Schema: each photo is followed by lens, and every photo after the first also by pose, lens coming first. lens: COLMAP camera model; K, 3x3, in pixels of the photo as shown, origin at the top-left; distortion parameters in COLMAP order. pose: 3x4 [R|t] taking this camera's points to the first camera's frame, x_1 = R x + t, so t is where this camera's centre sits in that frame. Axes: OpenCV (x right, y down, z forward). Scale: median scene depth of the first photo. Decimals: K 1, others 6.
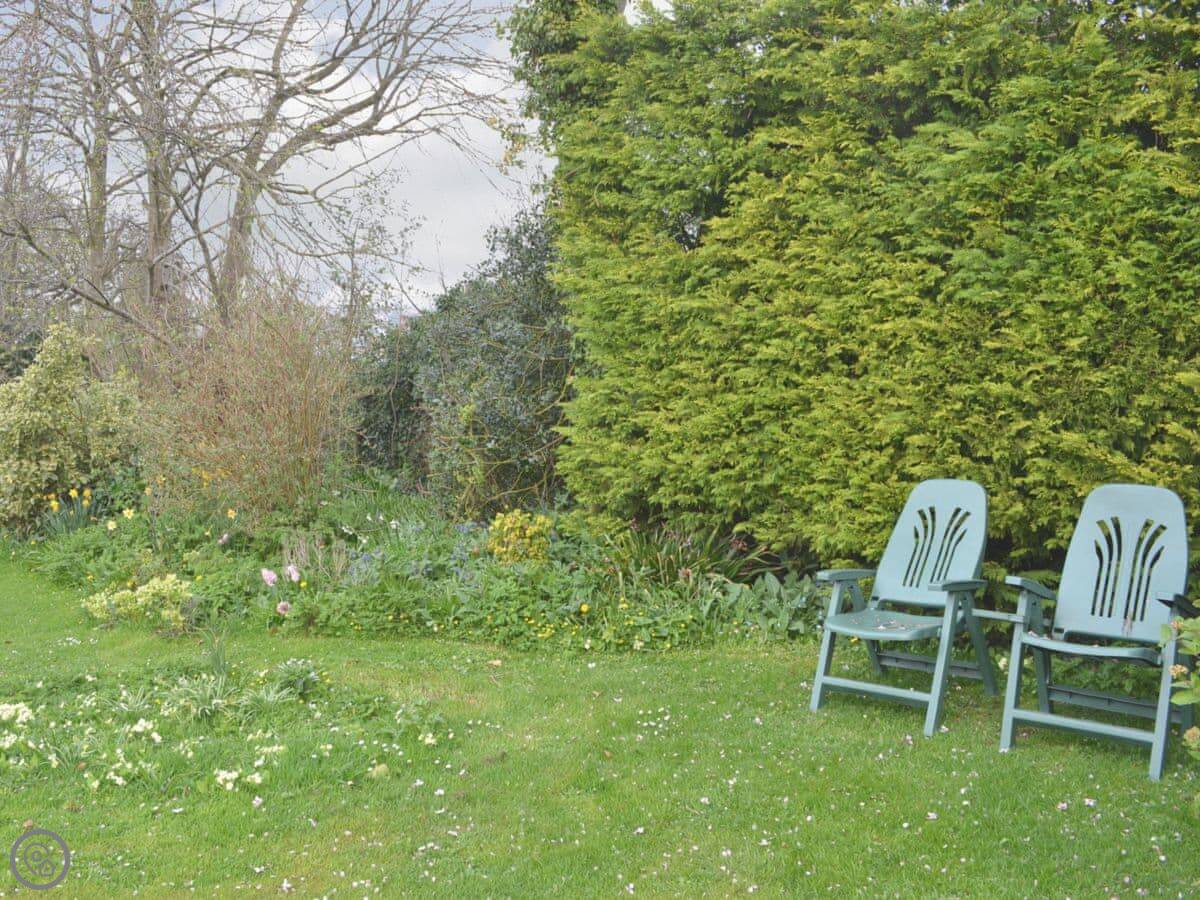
lens RADIAL K [[1262.3, 0, 600.0], [0, 1262.3, 450.0], [0, 0, 1]] dist [-0.044665, -0.015276]
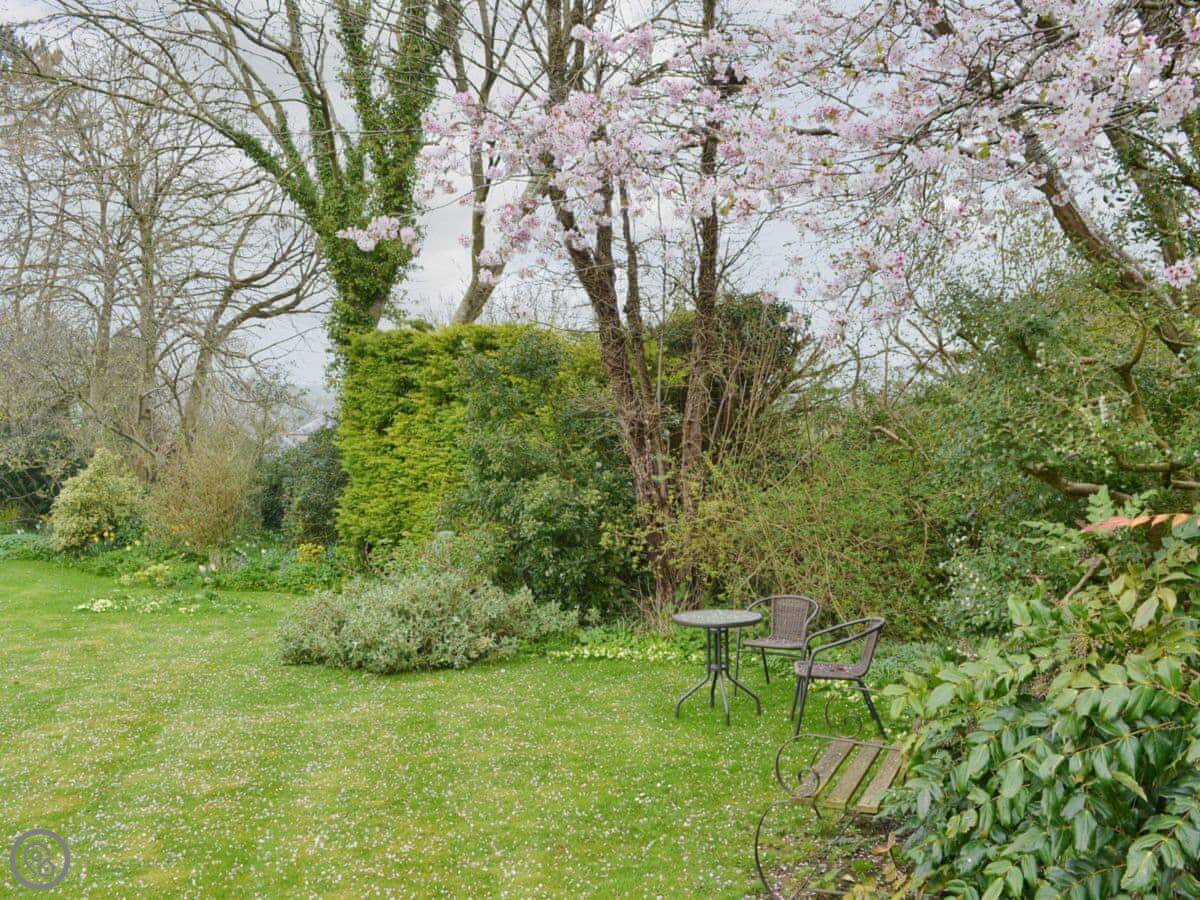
lens RADIAL K [[1329.5, 0, 600.0], [0, 1329.5, 450.0], [0, 0, 1]] dist [0.047675, -0.012289]
pose [[0.999228, 0.036856, 0.013633, 0.386552], [-0.035800, 0.996837, -0.070948, 0.028108], [-0.016205, 0.070405, 0.997387, -1.340850]]
